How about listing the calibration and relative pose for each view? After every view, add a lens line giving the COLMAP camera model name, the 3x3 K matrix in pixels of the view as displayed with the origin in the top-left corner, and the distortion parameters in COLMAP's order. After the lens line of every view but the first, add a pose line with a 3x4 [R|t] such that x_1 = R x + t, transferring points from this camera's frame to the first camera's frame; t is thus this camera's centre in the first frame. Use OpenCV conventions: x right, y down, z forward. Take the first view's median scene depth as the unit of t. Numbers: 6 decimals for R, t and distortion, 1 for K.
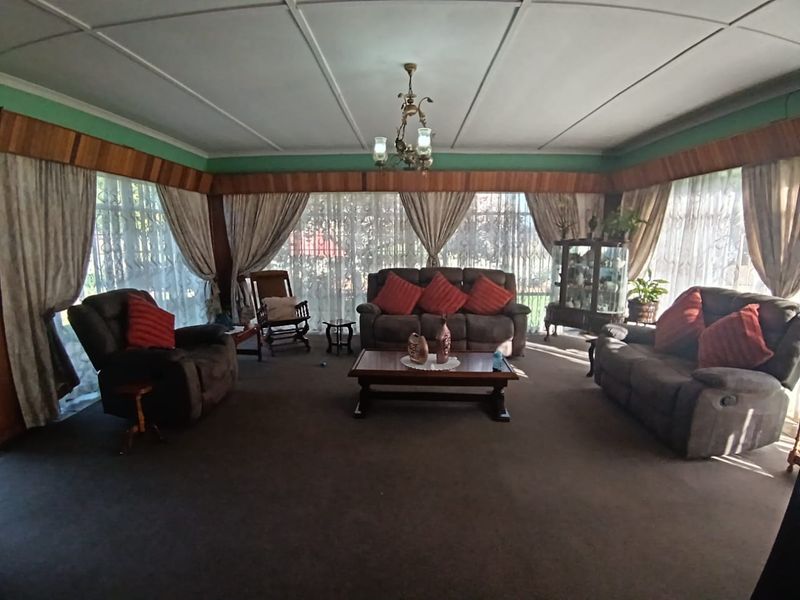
lens RADIAL K [[402.5, 0, 406.2], [0, 402.5, 295.8], [0, 0, 1]] dist [-0.081083, -0.004466]
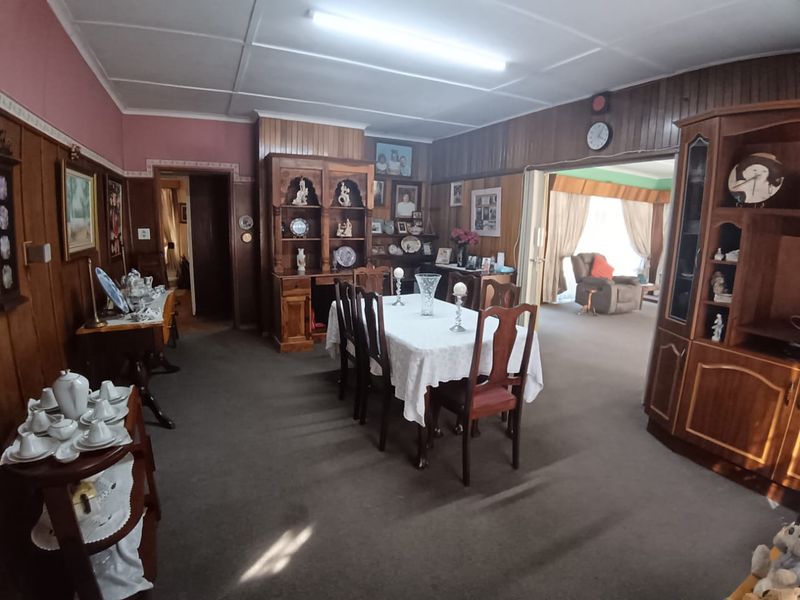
lens RADIAL K [[402.5, 0, 398.1], [0, 402.5, 295.3], [0, 0, 1]] dist [-0.081083, -0.004466]
pose [[0.454561, 0.179994, -0.872339, 0.506402], [-0.157681, 0.980162, 0.120077, 0.087890], [0.876647, 0.082969, 0.473926, -0.681856]]
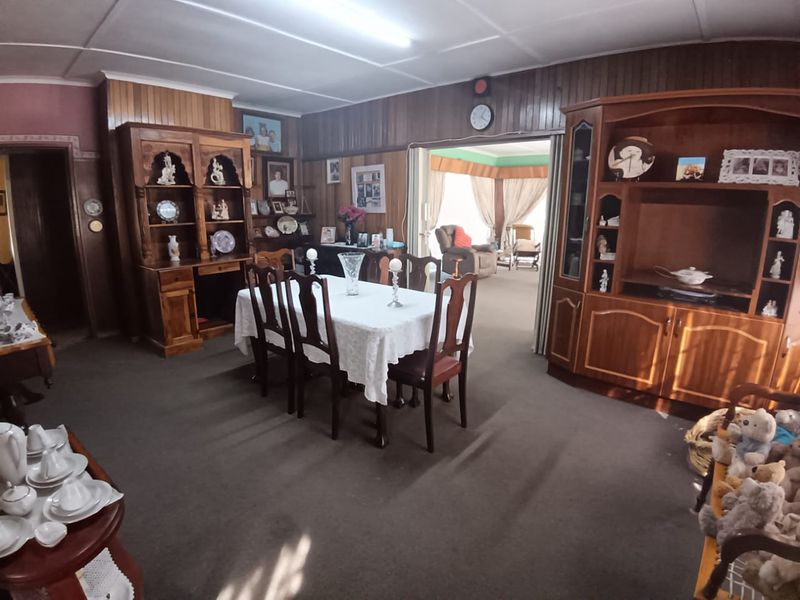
lens RADIAL K [[402.5, 0, 397.8], [0, 402.5, 294.6], [0, 0, 1]] dist [-0.081083, -0.004466]
pose [[0.762341, 0.159507, -0.627212, 0.422906], [-0.108800, 0.986945, 0.118750, 0.105288], [0.637965, -0.022288, 0.769743, -0.772844]]
